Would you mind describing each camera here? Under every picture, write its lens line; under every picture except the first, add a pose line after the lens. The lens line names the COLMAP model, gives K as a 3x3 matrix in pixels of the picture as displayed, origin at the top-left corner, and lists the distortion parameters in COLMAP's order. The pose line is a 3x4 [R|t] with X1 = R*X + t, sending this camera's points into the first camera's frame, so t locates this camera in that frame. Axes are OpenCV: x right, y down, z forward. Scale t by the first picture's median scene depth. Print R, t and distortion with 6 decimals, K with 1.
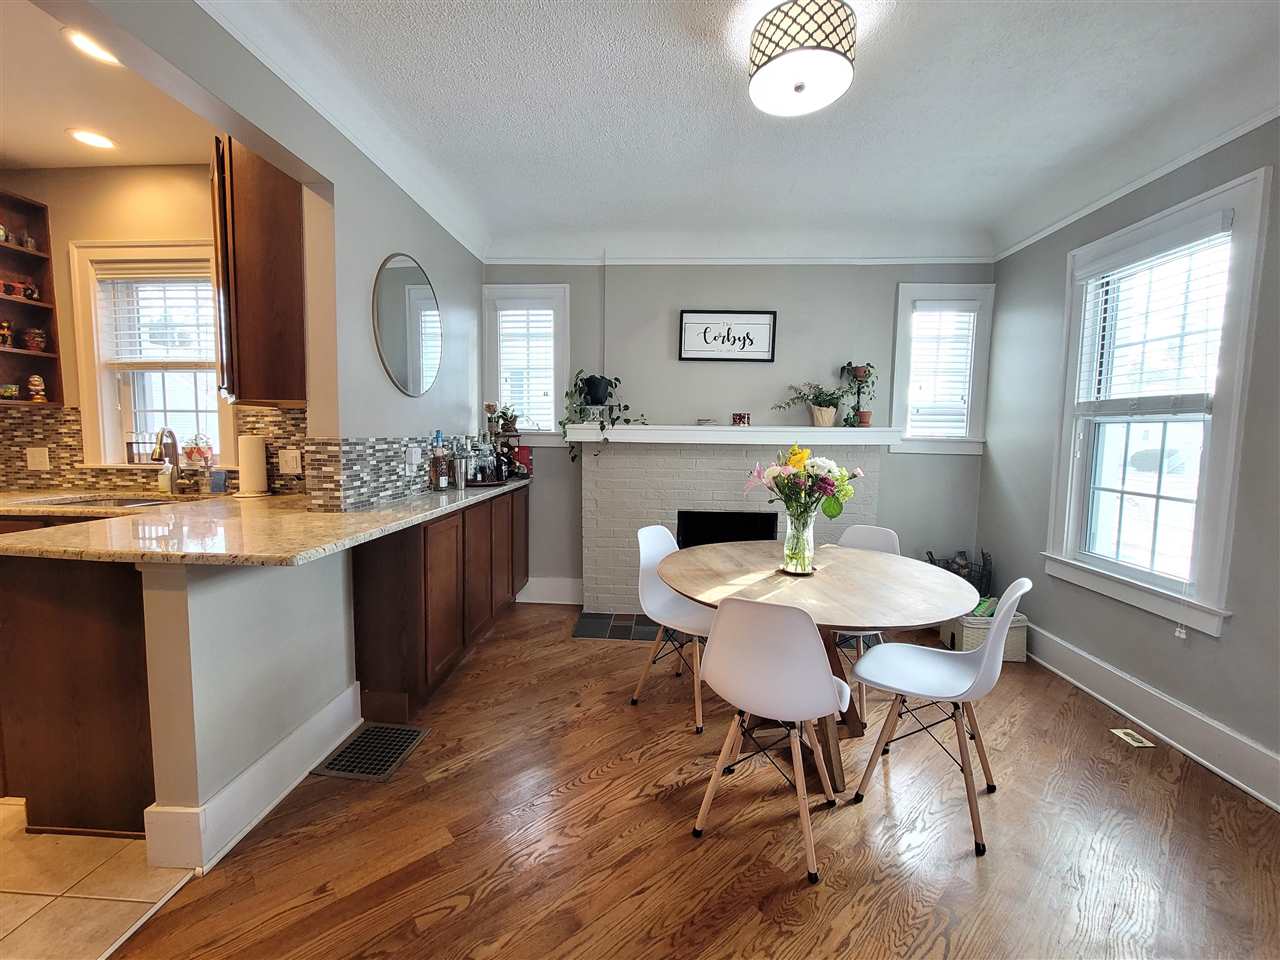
lens RADIAL K [[521.9, 0, 632.5], [0, 521.9, 474.9], [0, 0, 1]] dist [-0.003092, 0.000431]
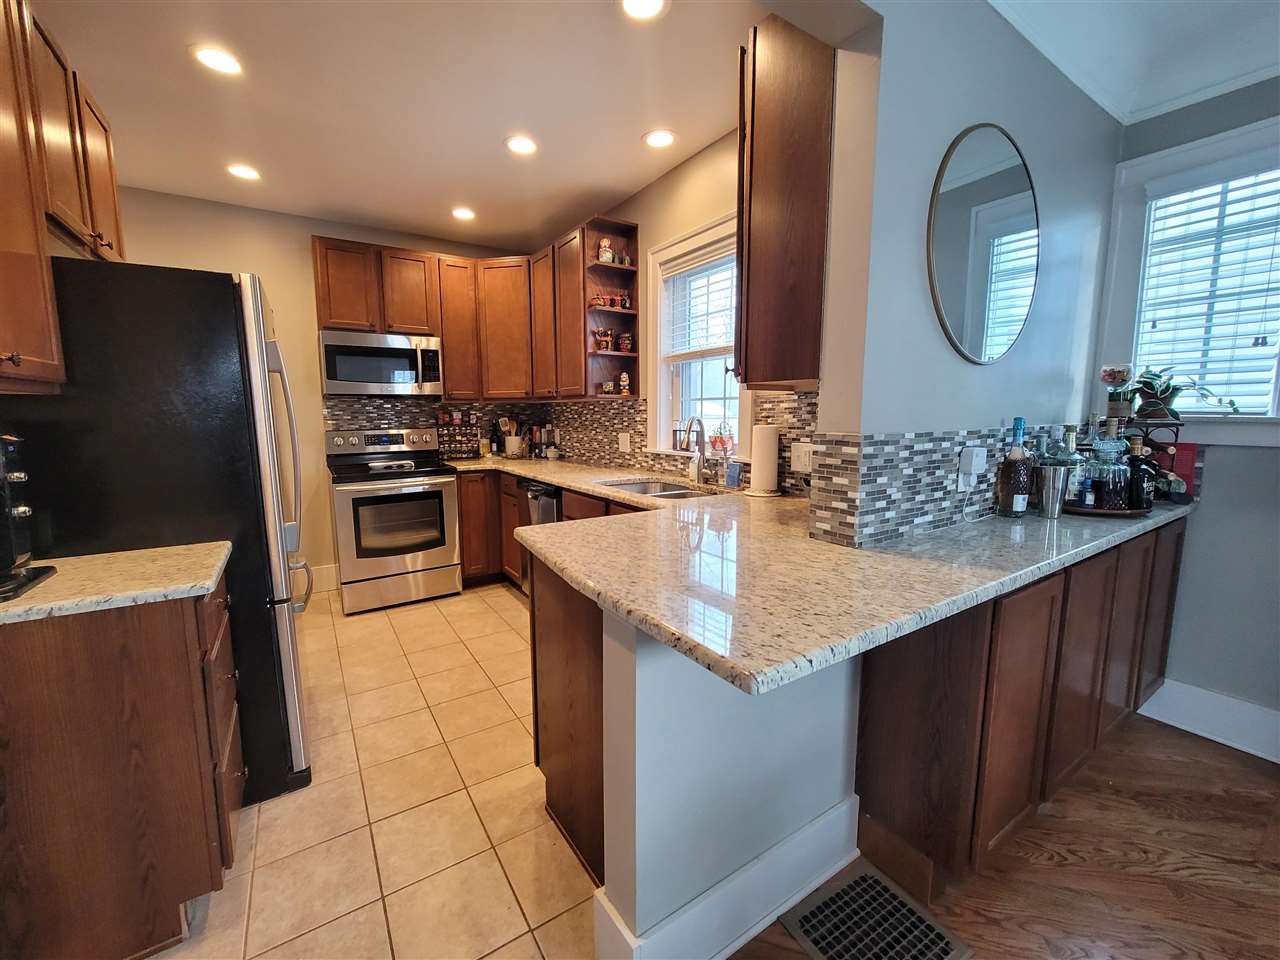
lens RADIAL K [[521.9, 0, 632.5], [0, 521.9, 474.9], [0, 0, 1]] dist [-0.003092, 0.000431]
pose [[0.597917, 0.083862, -0.797159, -0.161247], [-0.053854, 0.996468, 0.064436, -0.035871], [0.799747, 0.004403, 0.600321, 0.294627]]
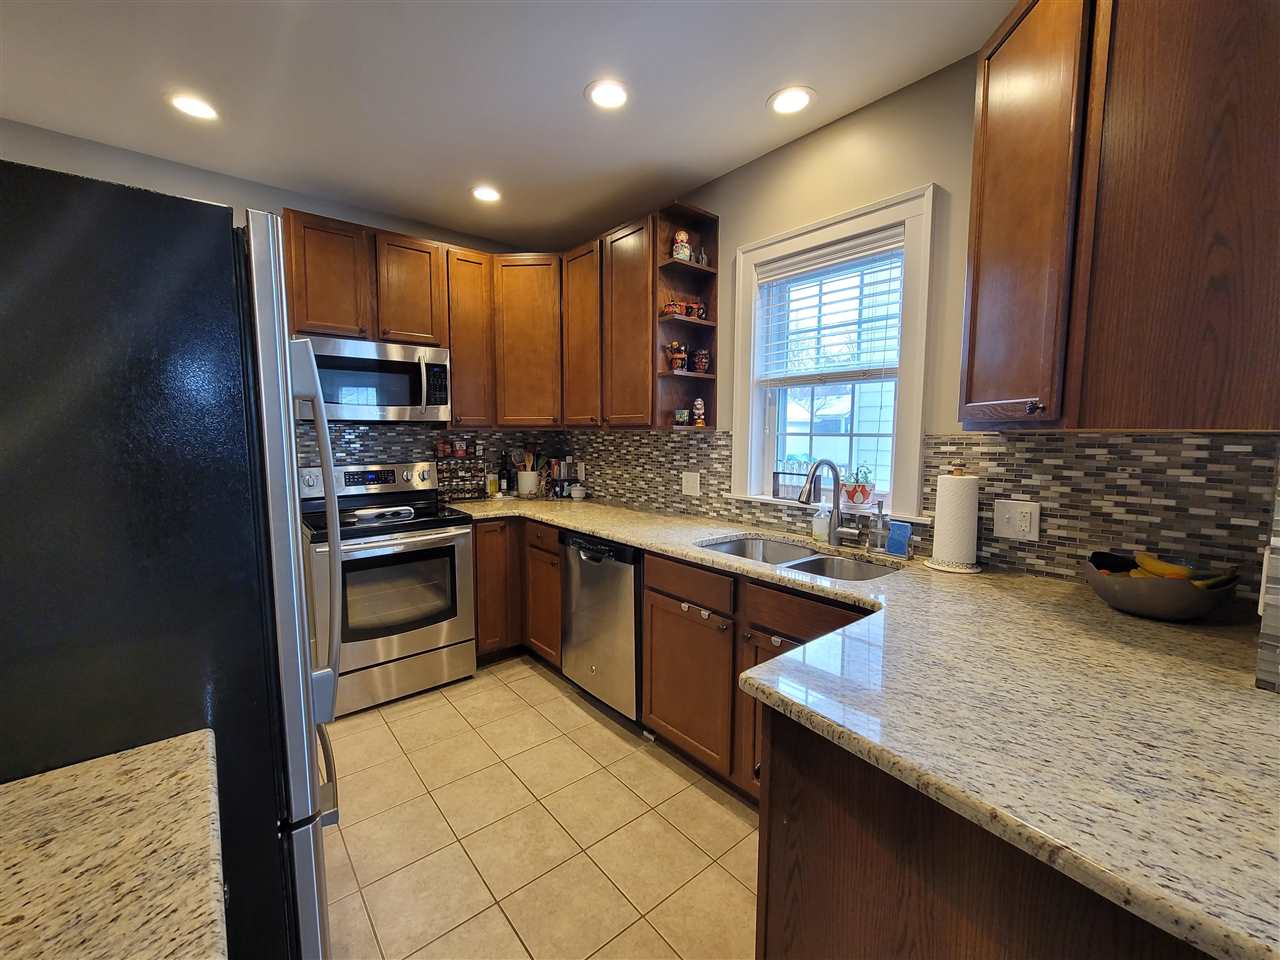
lens RADIAL K [[522.9, 0, 632.8], [0, 522.9, 477.0], [0, 0, 1]] dist [-0.005248, 0.000278]
pose [[0.685497, 0.058266, -0.725740, -0.519706], [-0.057100, 0.998025, 0.026193, -0.065194], [0.725833, 0.023485, 0.687470, 0.251730]]
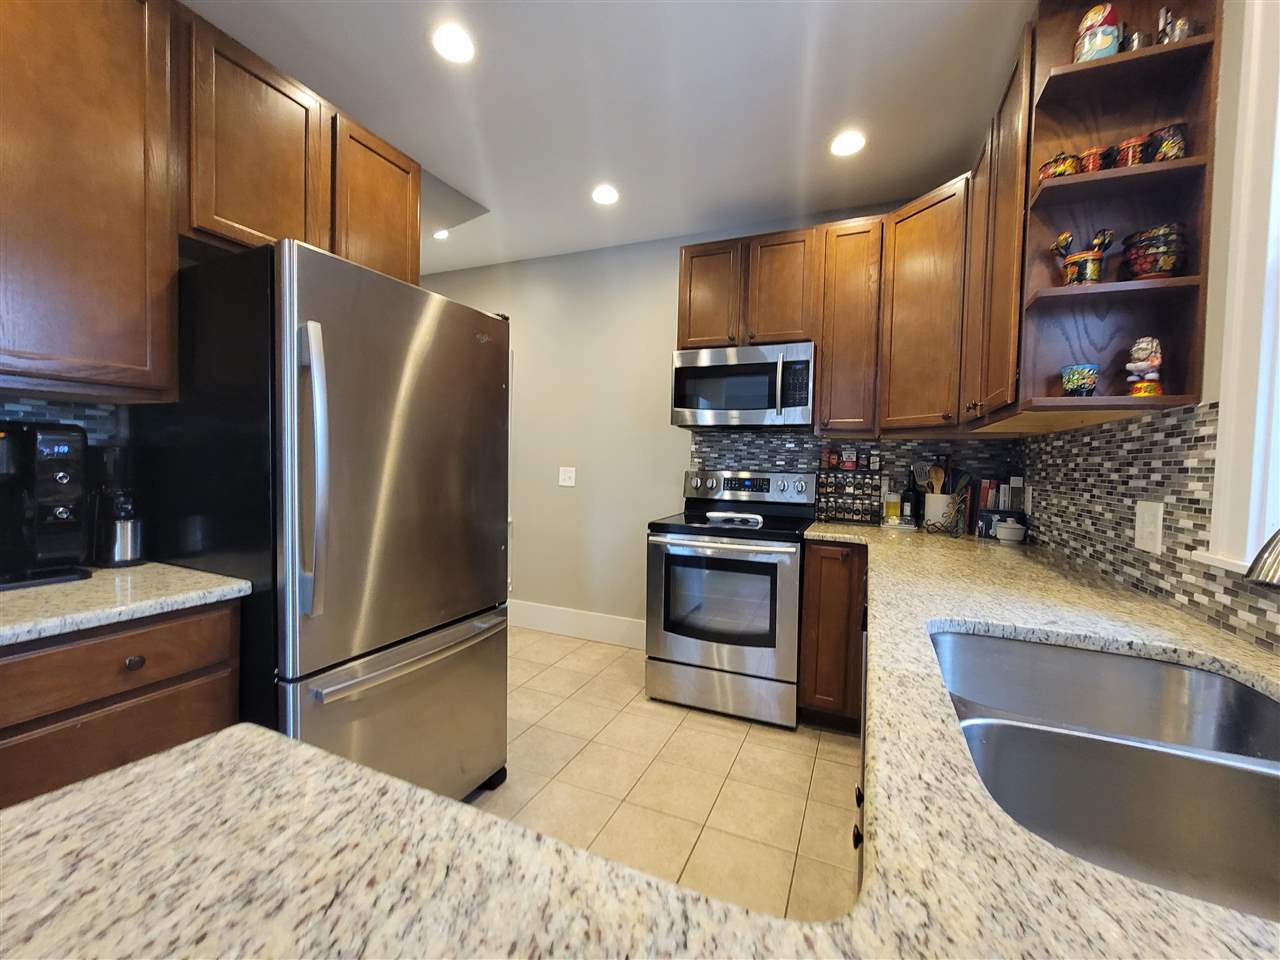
lens RADIAL K [[524.0, 0, 640.0], [0, 524.0, 480.0], [0, 0, 1]] dist [-0.002117, -0.000294]
pose [[-0.335263, 0.017242, -0.941967, -0.581149], [-0.104091, 0.993033, 0.055225, -0.051464], [0.936357, 0.116565, -0.331133, 0.752165]]
